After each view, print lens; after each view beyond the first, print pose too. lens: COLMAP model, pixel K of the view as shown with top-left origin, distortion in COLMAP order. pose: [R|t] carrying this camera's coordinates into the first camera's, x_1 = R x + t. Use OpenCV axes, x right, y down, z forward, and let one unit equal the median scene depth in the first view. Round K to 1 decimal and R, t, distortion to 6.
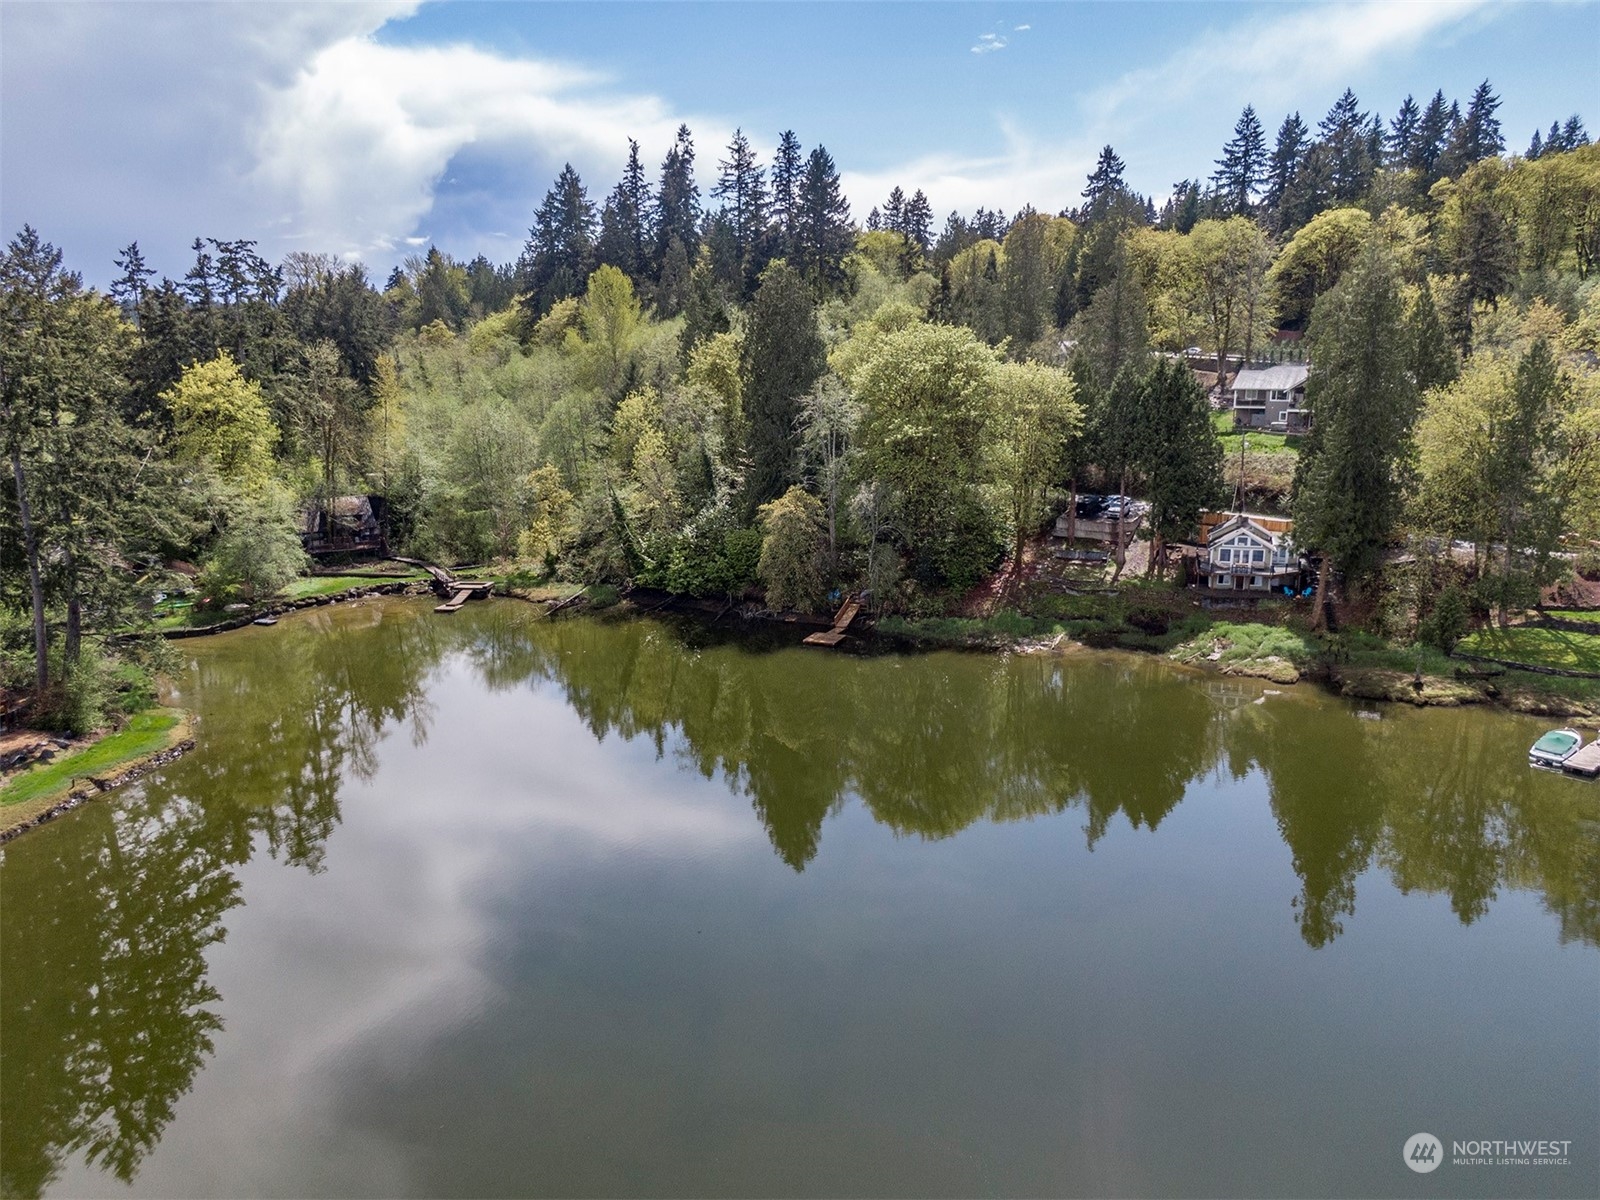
lens RADIAL K [[1130.6, 0, 794.0], [0, 1130.6, 598.1], [0, 0, 1]] dist [0.040789, -0.037190]
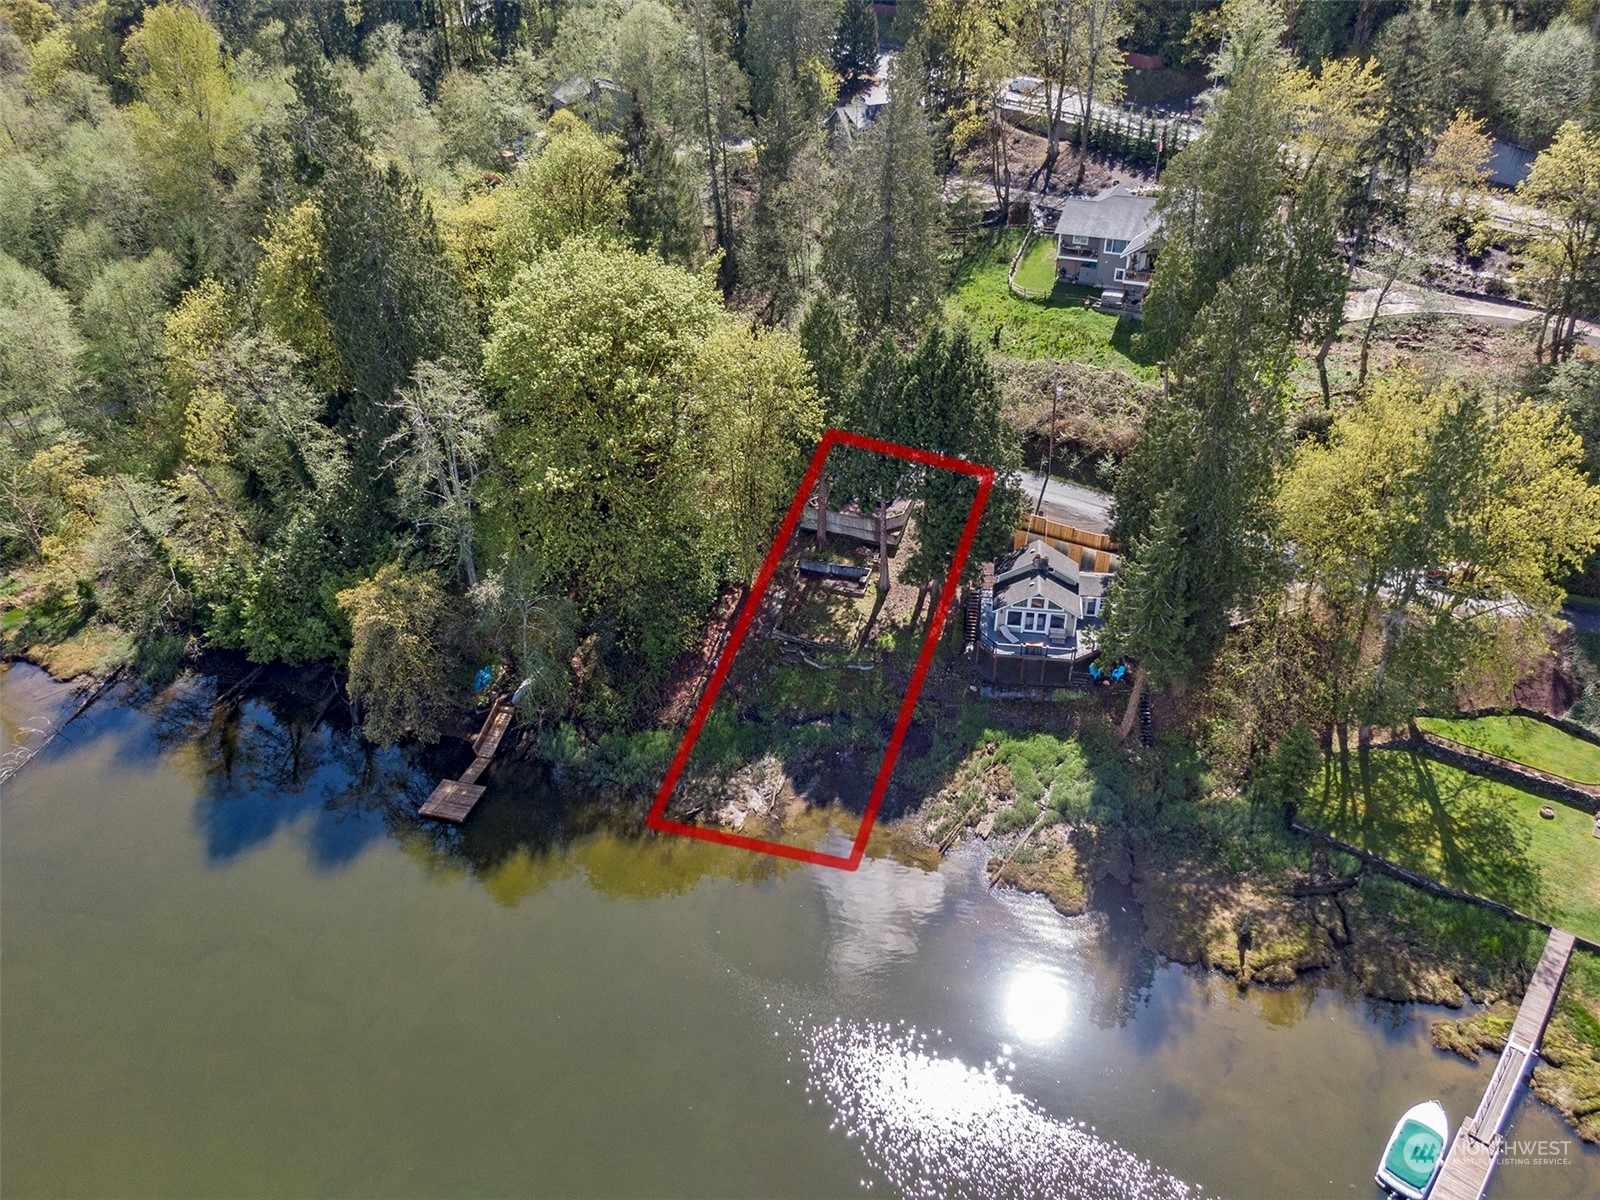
lens RADIAL K [[1130.6, 0, 793.9], [0, 1130.6, 578.7], [0, 0, 1]] dist [0.040789, -0.037190]
pose [[0.991195, -0.076074, 0.108379, 0.154567], [0.035152, 0.940299, 0.338530, -0.293143], [-0.127662, -0.331739, 0.934693, 0.332540]]
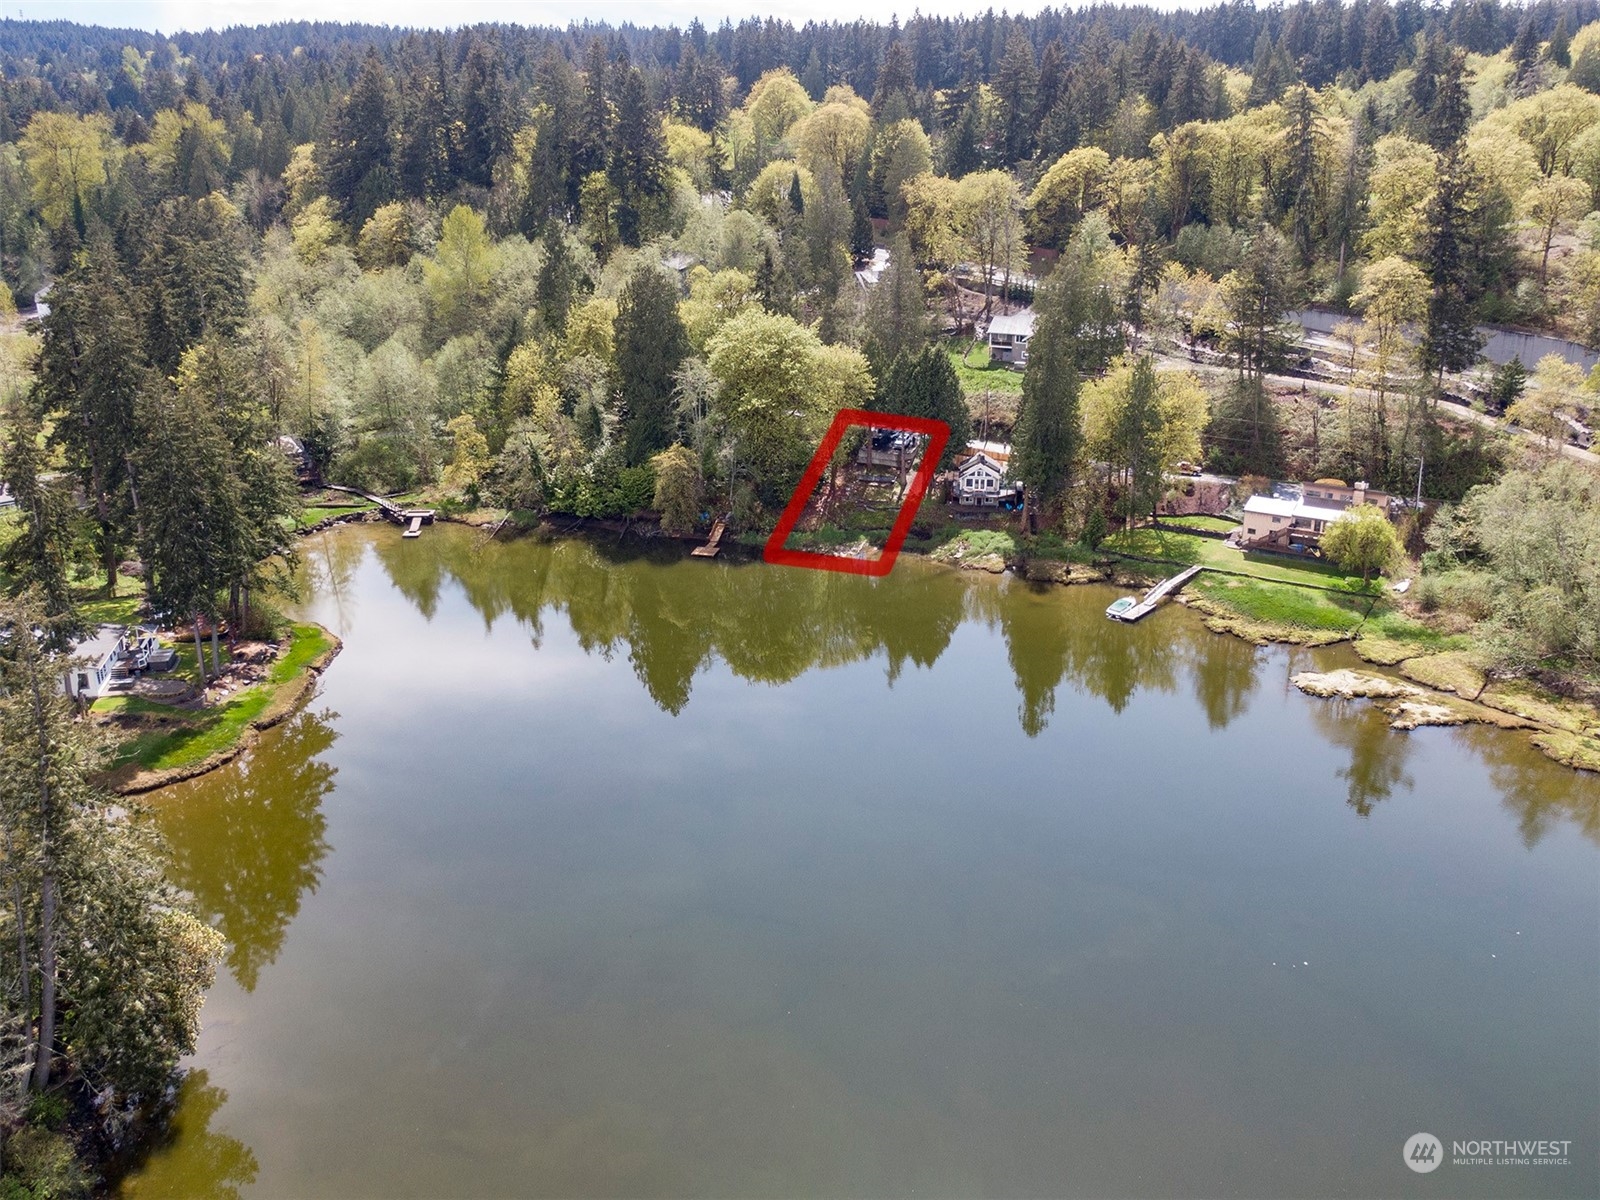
lens RADIAL K [[1471.3, 0, 792.4], [0, 1471.3, 543.6], [0, 0, 1]] dist [0.034118, -0.031377]
pose [[0.983103, -0.040473, 0.178521, -0.182824], [0.024640, 0.995634, 0.090032, -0.129480], [-0.181385, -0.084112, 0.979808, -0.798802]]
